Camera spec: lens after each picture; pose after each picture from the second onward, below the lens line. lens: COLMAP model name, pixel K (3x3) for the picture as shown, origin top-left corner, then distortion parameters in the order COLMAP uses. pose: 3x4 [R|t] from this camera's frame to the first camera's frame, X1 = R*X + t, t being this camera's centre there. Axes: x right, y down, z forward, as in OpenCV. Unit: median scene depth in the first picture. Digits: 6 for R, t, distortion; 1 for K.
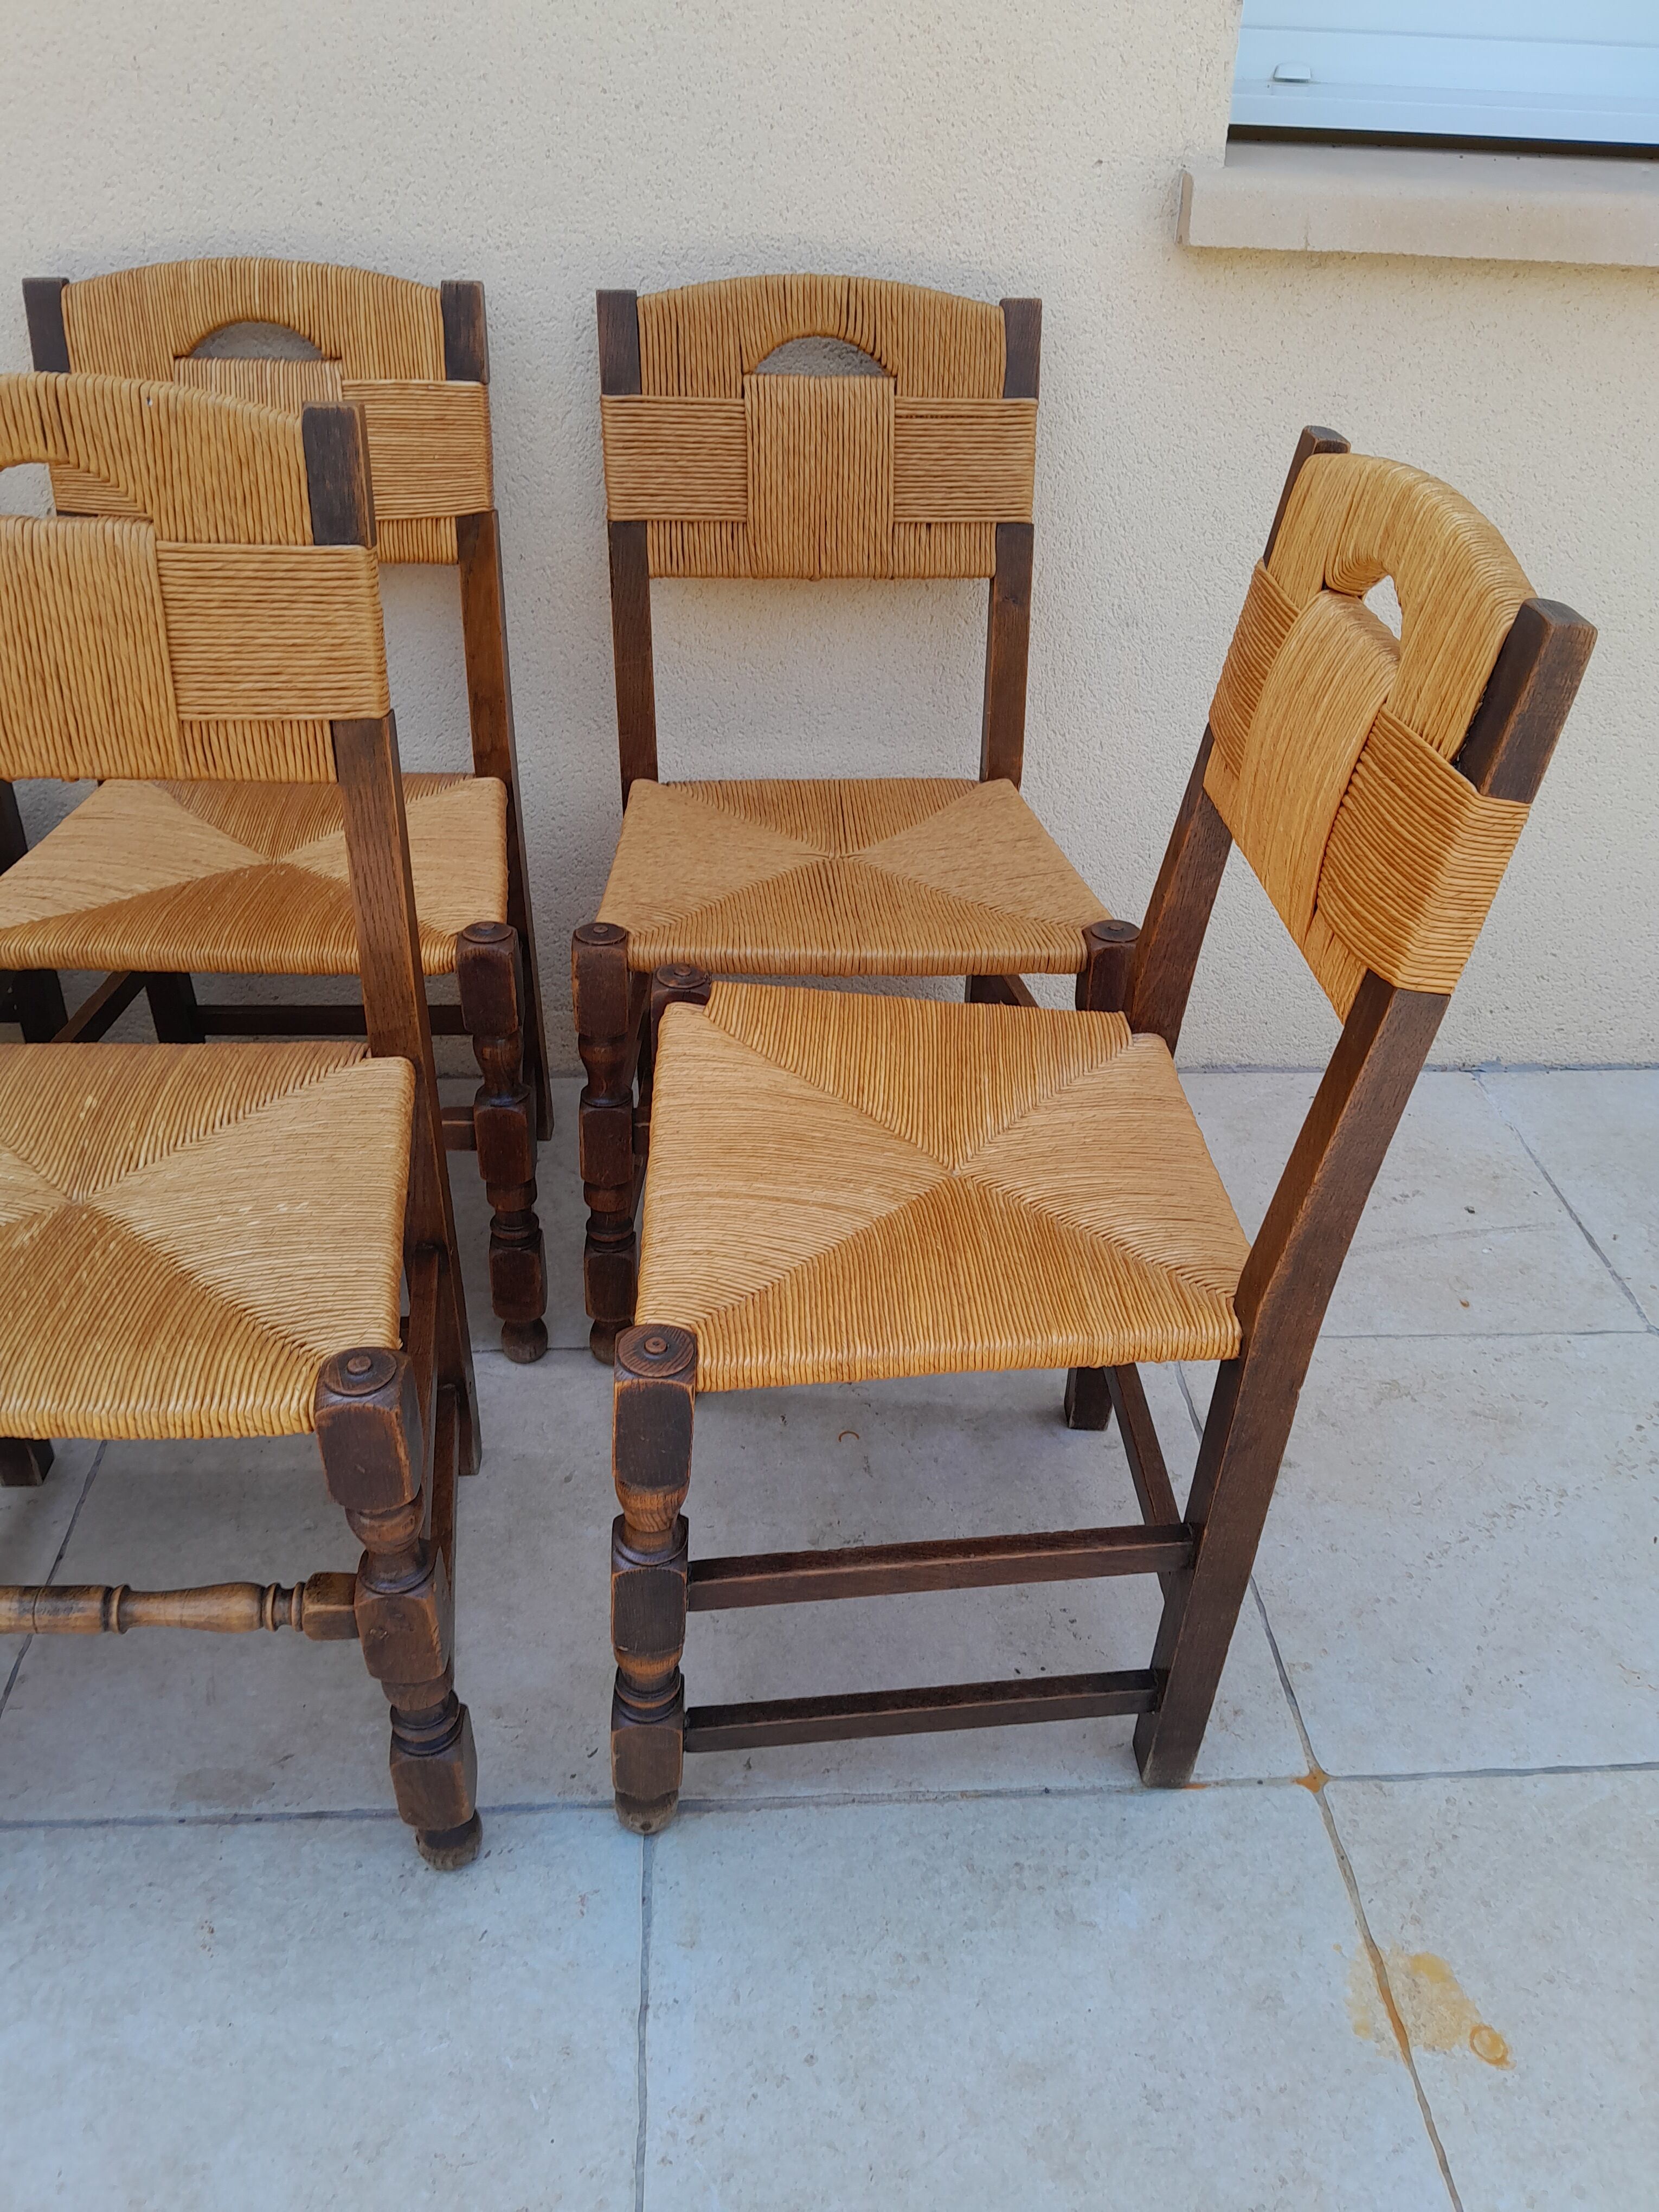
lens RADIAL K [[1688.8, 0, 836.6], [0, 1688.8, 1116.6], [0, 0, 1]] dist [0.046526, -0.128849]
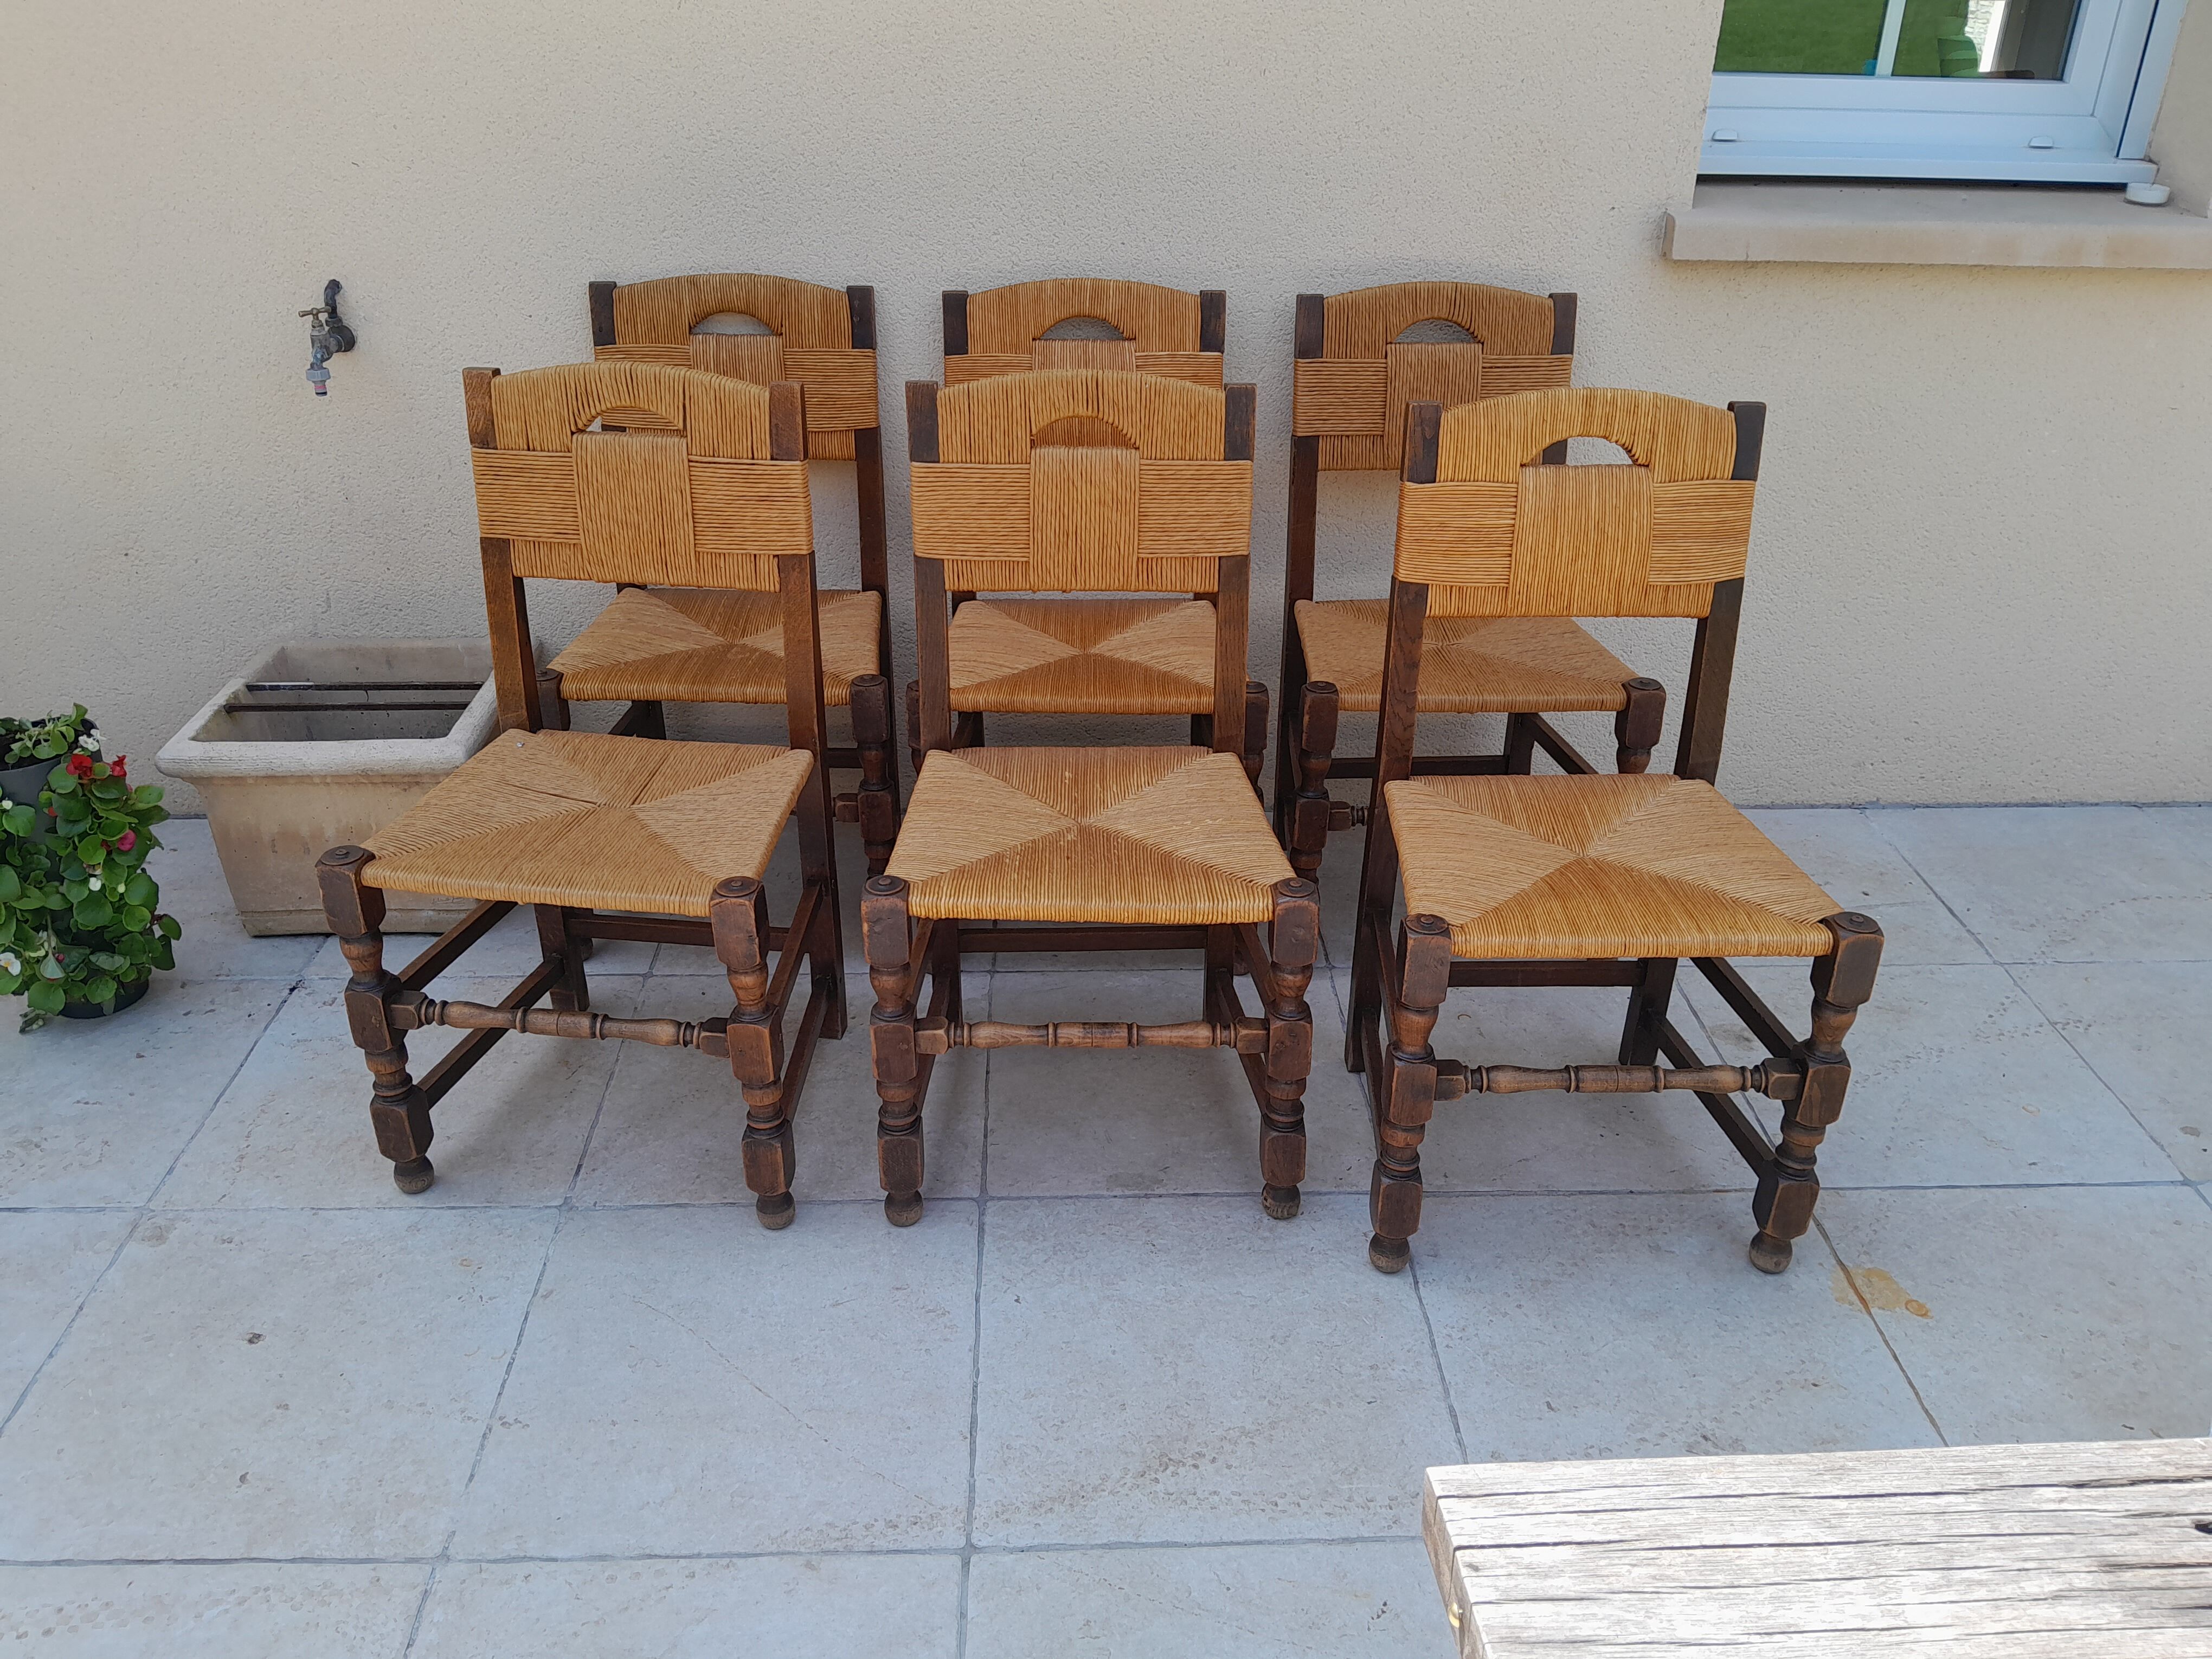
lens RADIAL K [[1659.4, 0, 1071.8], [0, 1659.4, 853.2], [0, 0, 1]] dist [0.091810, -0.256963]
pose [[0.998528, -0.001182, -0.054218, -0.326757], [-0.002736, 0.997391, -0.072137, 0.185845], [0.054161, 0.072179, 0.995920, -0.663784]]
